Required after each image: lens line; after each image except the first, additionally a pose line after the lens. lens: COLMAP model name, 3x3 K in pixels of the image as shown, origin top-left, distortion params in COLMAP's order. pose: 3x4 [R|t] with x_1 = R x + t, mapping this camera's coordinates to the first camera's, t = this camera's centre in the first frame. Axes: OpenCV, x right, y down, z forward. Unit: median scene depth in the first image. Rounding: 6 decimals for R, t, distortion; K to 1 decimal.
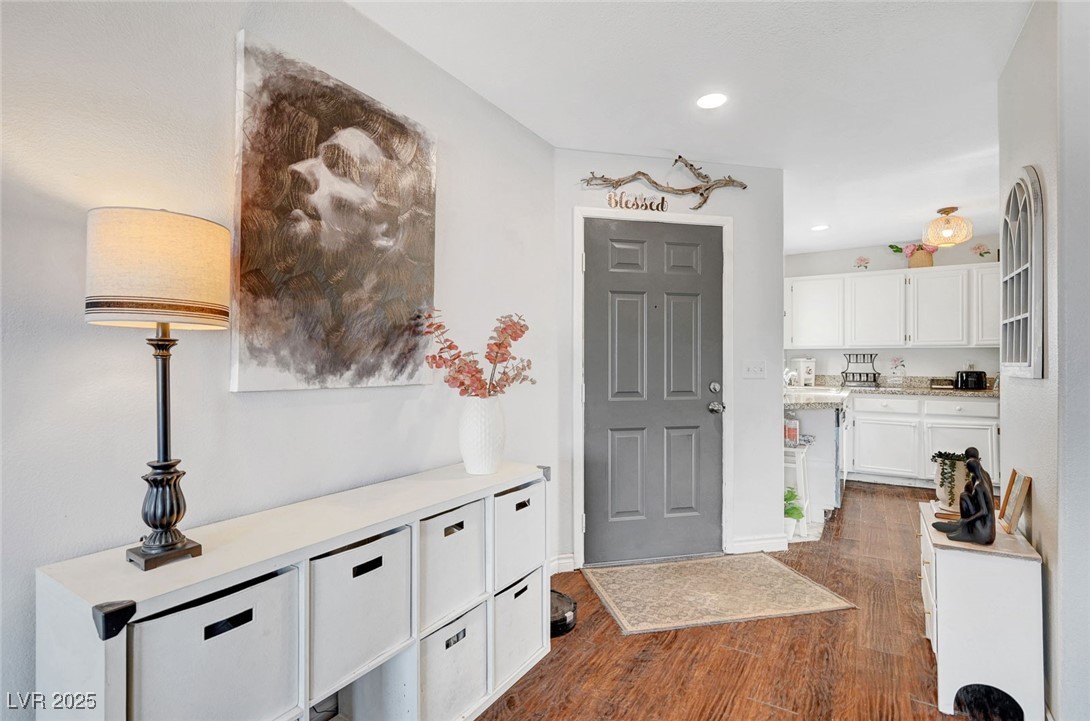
lens RADIAL K [[499.8, 0, 564.8], [0, 499.8, 362.0], [0, 0, 1]] dist [0.005759, -0.000727]
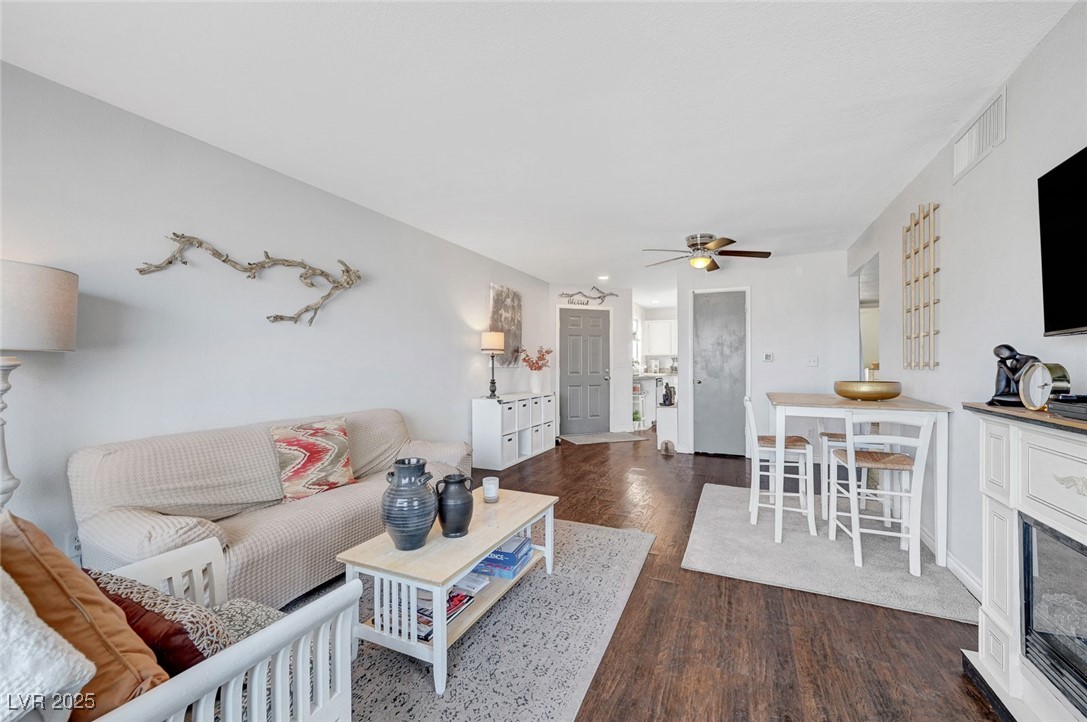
lens RADIAL K [[455.5, 0, 549.6], [0, 455.5, 364.4], [0, 0, 1]] dist [-0.004885, 0.001081]
pose [[0.992719, -0.001193, 0.120444, -0.308675], [0.001204, 0.999999, -0.000023, 0.018275], [-0.120444, 0.000168, 0.992720, -1.437099]]
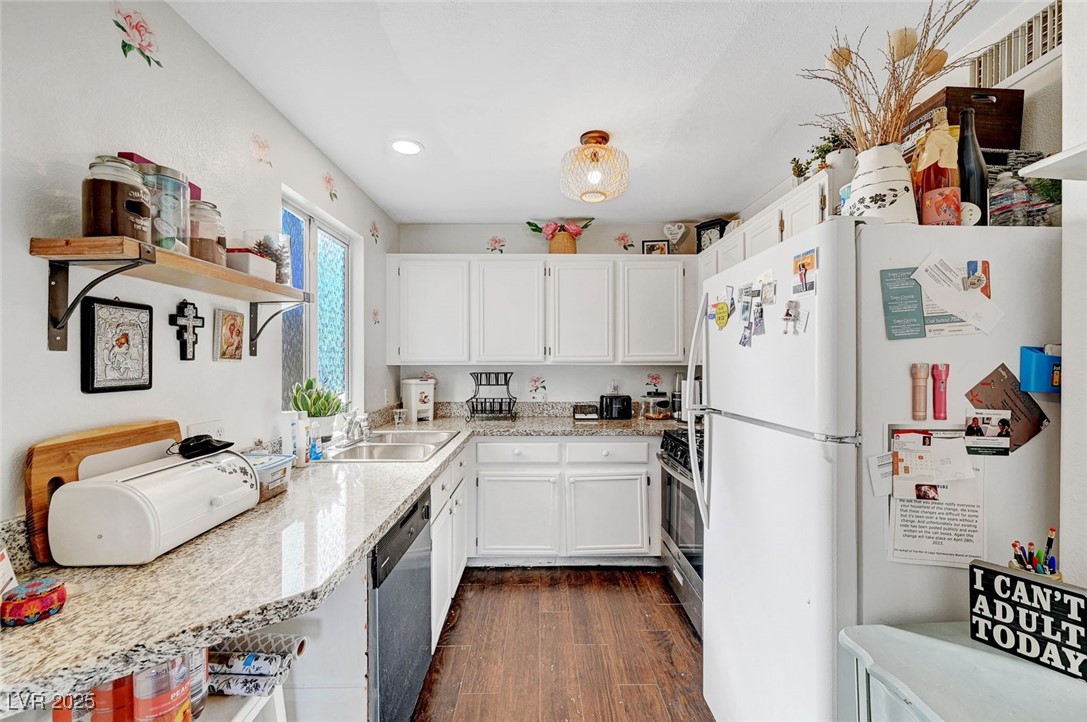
lens RADIAL K [[455.5, 0, 539.0], [0, 455.5, 359.8], [0, 0, 1]] dist [-0.004885, 0.001081]
pose [[0.853691, 0.000491, 0.520780, 0.541802], [0.001363, 0.999994, -0.003176, -0.054201], [-0.520778, 0.003421, 0.853685, 0.729964]]
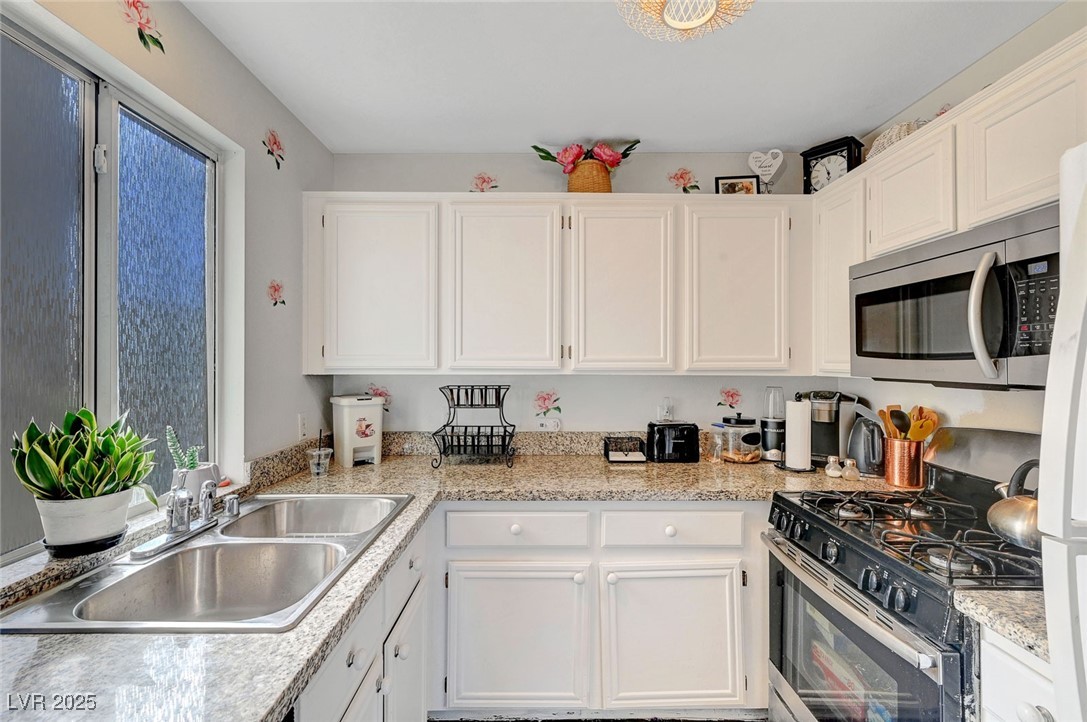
lens RADIAL K [[468.5, 0, 537.5], [0, 468.5, 364.8], [0, 0, 1]] dist [-0.003352, -0.000219]
pose [[0.852639, -0.002829, 0.522493, 0.725757], [-0.001124, 0.999973, 0.007249, -0.064553], [-0.522500, -0.006768, 0.852613, 1.073829]]
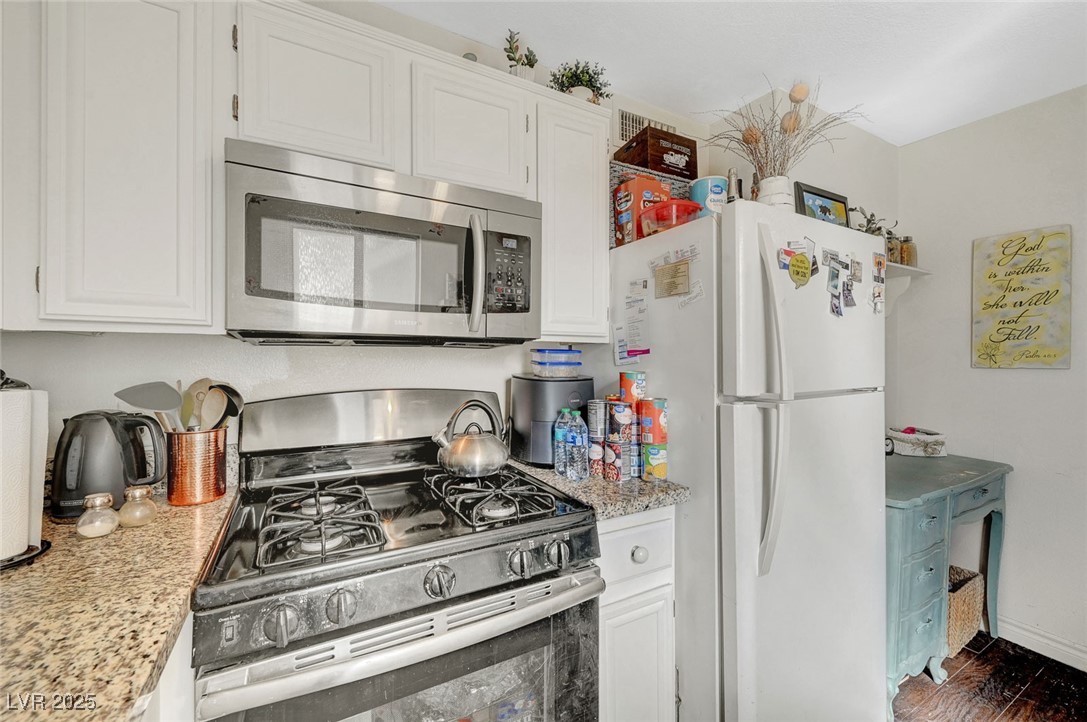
lens RADIAL K [[455.5, 0, 543.5], [0, 455.5, 360.4], [0, 0, 1]] dist [-0.004885, 0.001081]
pose [[-0.879211, 0.000430, 0.476433, 1.009056], [-0.002098, 0.999986, -0.004773, -0.022293], [-0.476428, -0.005196, -0.879198, 1.550756]]
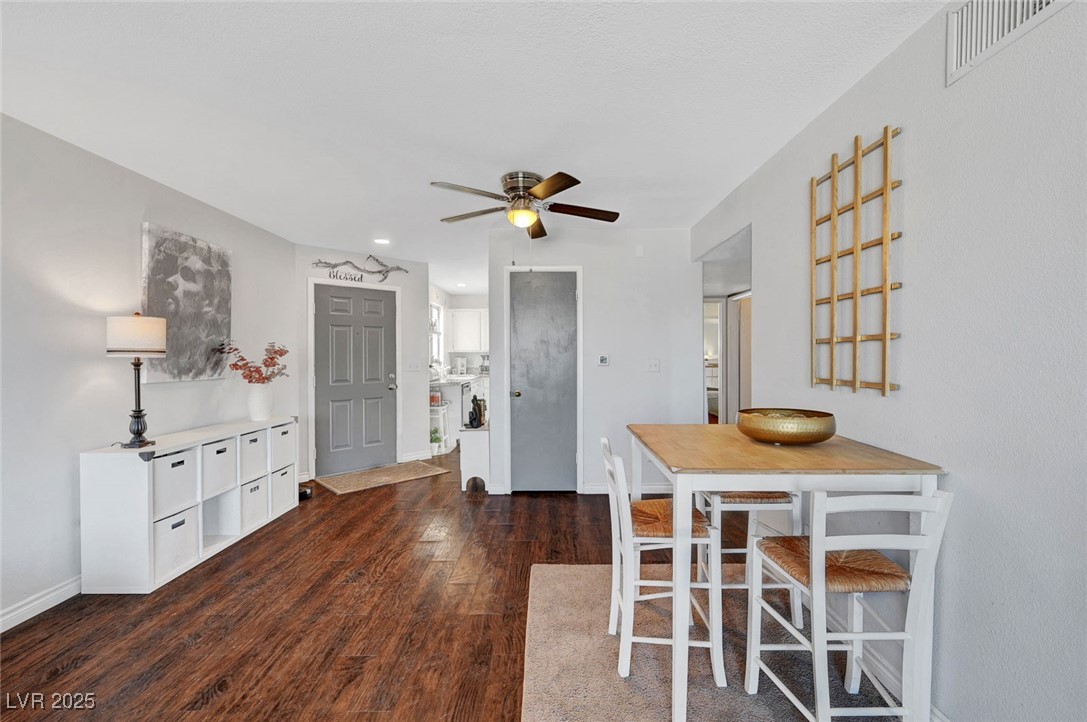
lens RADIAL K [[455.5, 0, 546.9], [0, 455.5, 356.2], [0, 0, 1]] dist [-0.004885, 0.001081]
pose [[0.866118, -0.005595, 0.499809, -0.054495], [0.004352, 0.999984, 0.003653, -0.030294], [-0.499821, -0.000989, 0.866128, -0.819618]]
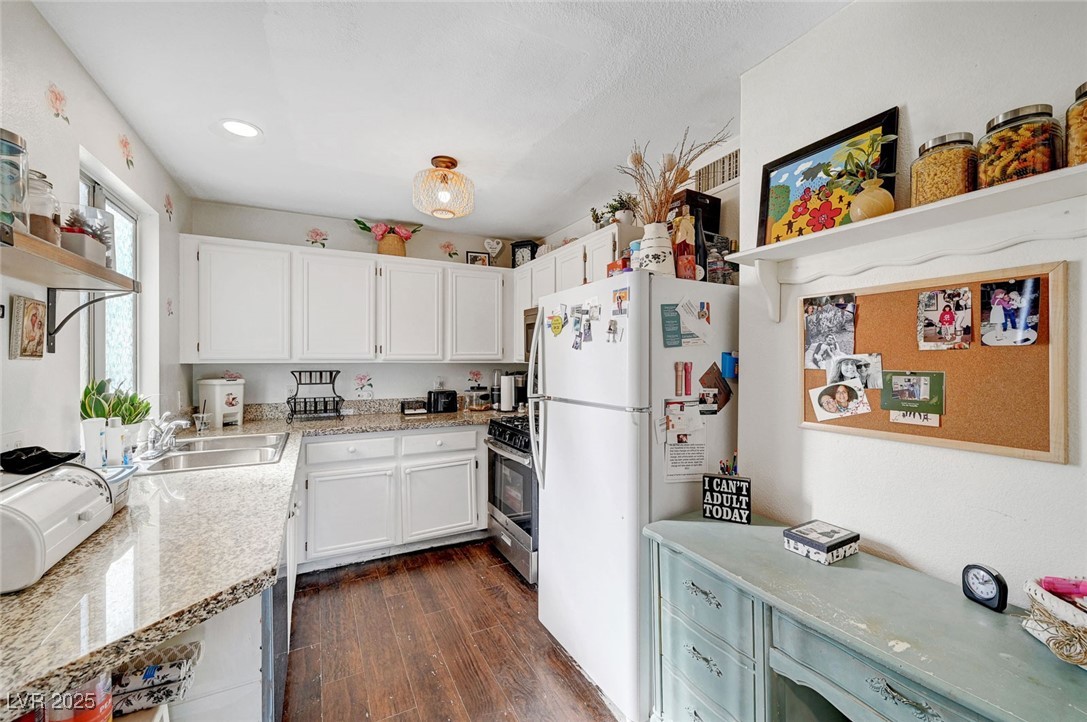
lens RADIAL K [[455.5, 0, 550.8], [0, 455.5, 358.9], [0, 0, 1]] dist [-0.004885, 0.001081]
pose [[0.507595, 0.000352, 0.861595, 0.387373], [-0.001298, 0.999999, 0.000357, -0.055903], [-0.861595, -0.001300, 0.507595, 0.721143]]
